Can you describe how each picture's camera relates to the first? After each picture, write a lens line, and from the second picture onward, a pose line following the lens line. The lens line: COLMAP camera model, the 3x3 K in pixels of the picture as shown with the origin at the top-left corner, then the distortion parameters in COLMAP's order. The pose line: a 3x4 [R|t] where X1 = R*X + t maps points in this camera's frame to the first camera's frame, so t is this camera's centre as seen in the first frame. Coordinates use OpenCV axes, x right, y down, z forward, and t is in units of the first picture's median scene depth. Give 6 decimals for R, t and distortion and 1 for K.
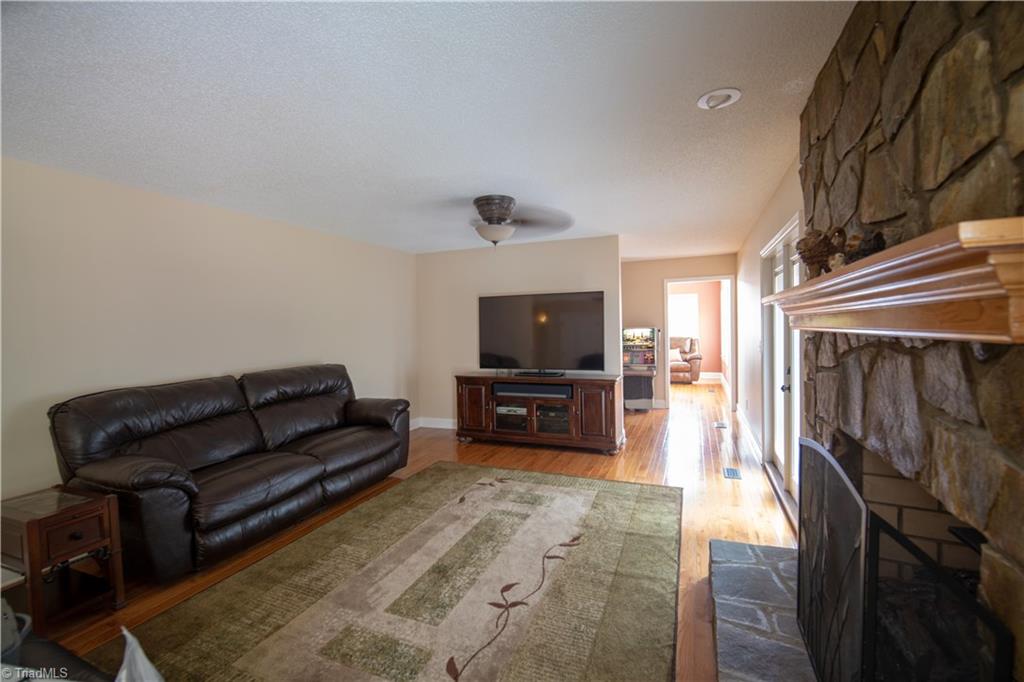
lens RADIAL K [[442.6, 0, 515.8], [0, 442.6, 344.5], [0, 0, 1]] dist [-0.001619, -0.000103]
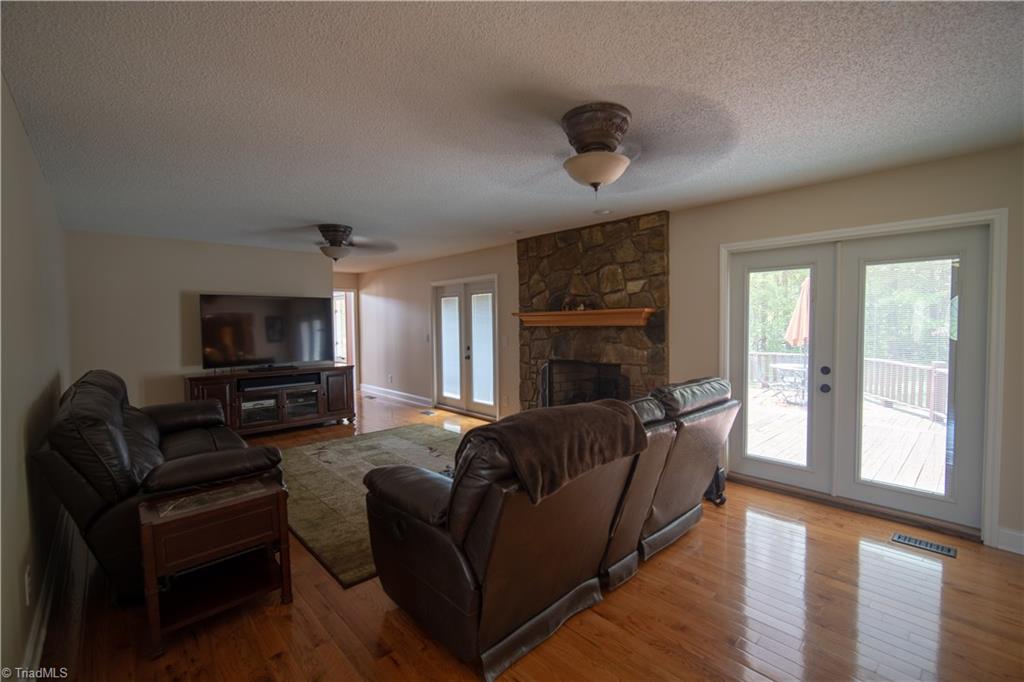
lens RADIAL K [[442.6, 0, 513.3], [0, 442.6, 339.3], [0, 0, 1]] dist [-0.001619, -0.000103]
pose [[0.430737, -0.025224, 0.902125, -1.005781], [0.033428, 0.999369, 0.011982, -0.000677], [-0.901858, 0.024995, 0.431309, -0.041430]]
